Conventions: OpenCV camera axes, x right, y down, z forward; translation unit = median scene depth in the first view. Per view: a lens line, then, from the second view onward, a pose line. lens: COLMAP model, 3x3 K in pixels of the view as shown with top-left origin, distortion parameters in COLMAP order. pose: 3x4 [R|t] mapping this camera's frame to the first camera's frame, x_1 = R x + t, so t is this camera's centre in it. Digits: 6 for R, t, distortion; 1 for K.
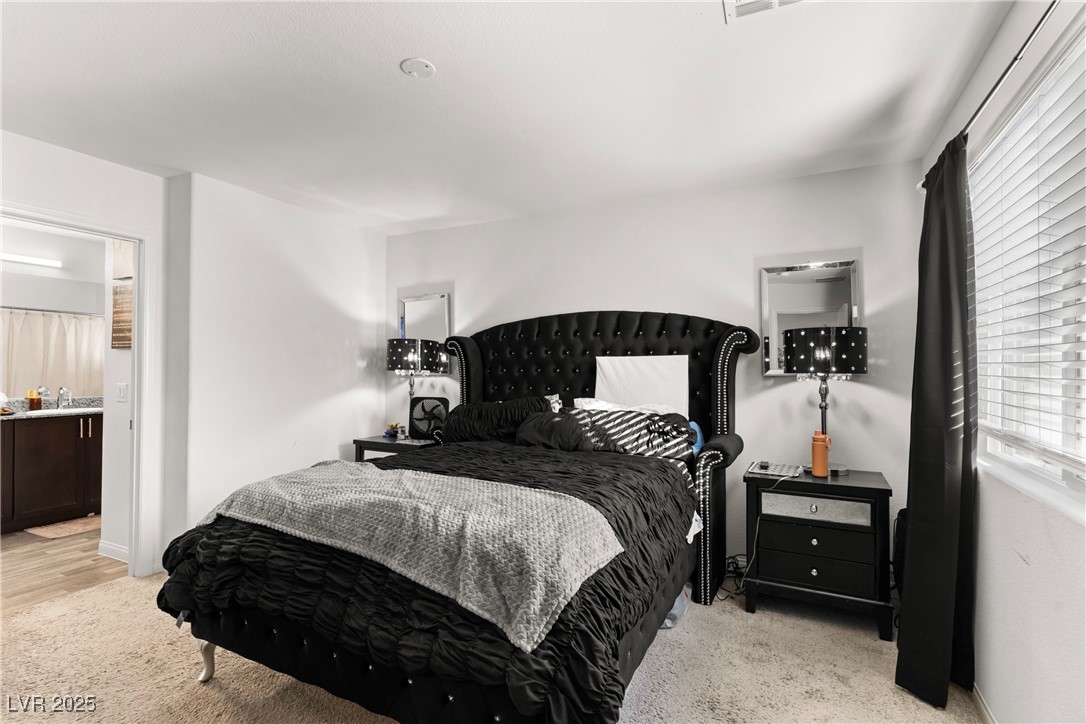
lens RADIAL K [[515.5, 0, 545.0], [0, 515.5, 362.9], [0, 0, 1]] dist [0.000859, 0.000609]
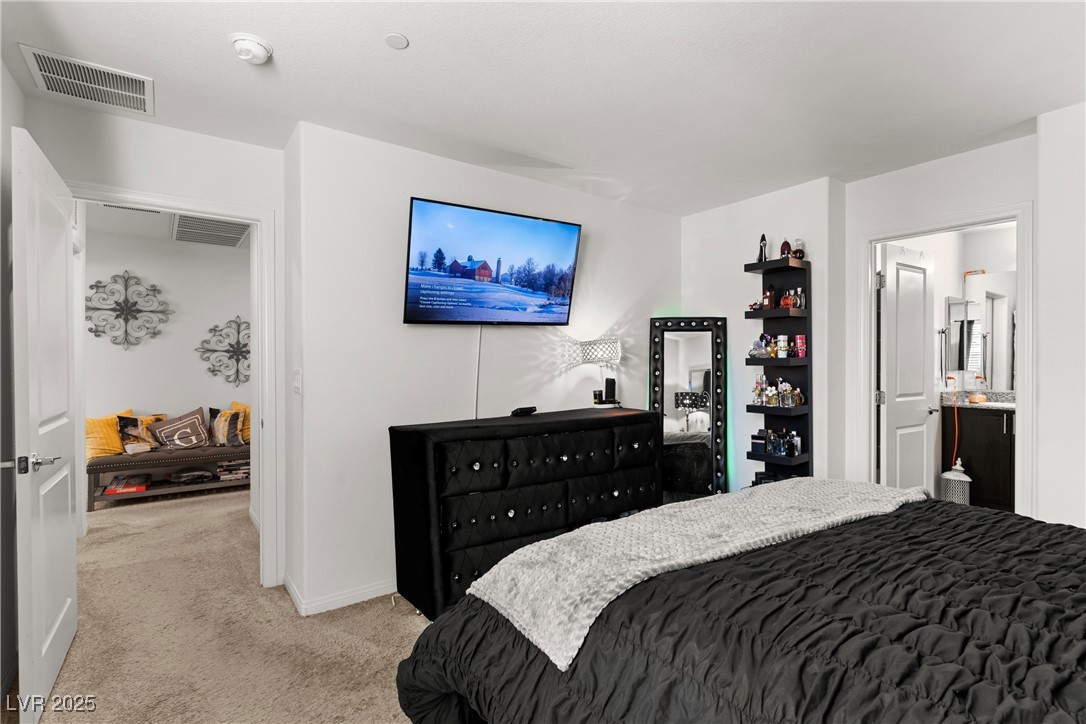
lens RADIAL K [[515.5, 0, 545.0], [0, 515.5, 362.9], [0, 0, 1]] dist [0.000859, 0.000609]
pose [[-0.463234, 0.000533, -0.886236, 0.575363], [0.009388, 0.999947, -0.004305, 0.009784], [0.886186, -0.010314, -0.463214, 1.005986]]
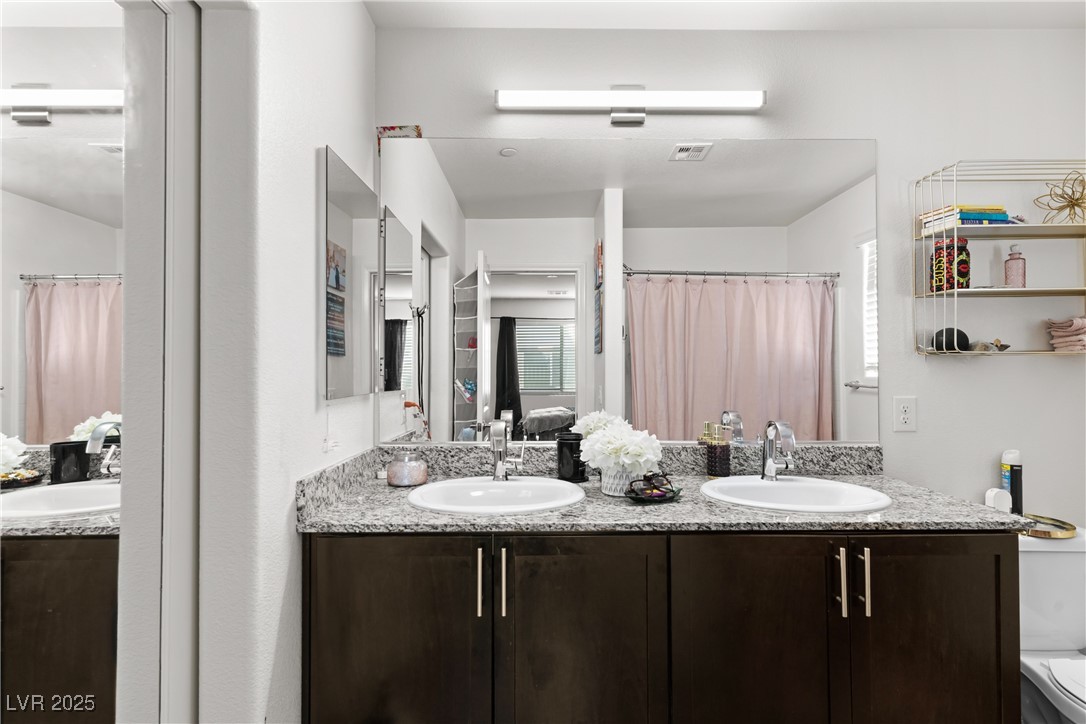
lens RADIAL K [[515.5, 0, 545.0], [0, 515.5, 362.9], [0, 0, 1]] dist [0.000859, 0.000609]
pose [[0.452619, -0.014409, -0.891588, -1.434911], [0.014024, 0.999861, -0.009040, 0.015978], [0.891594, -0.008412, 0.452758, 1.454783]]
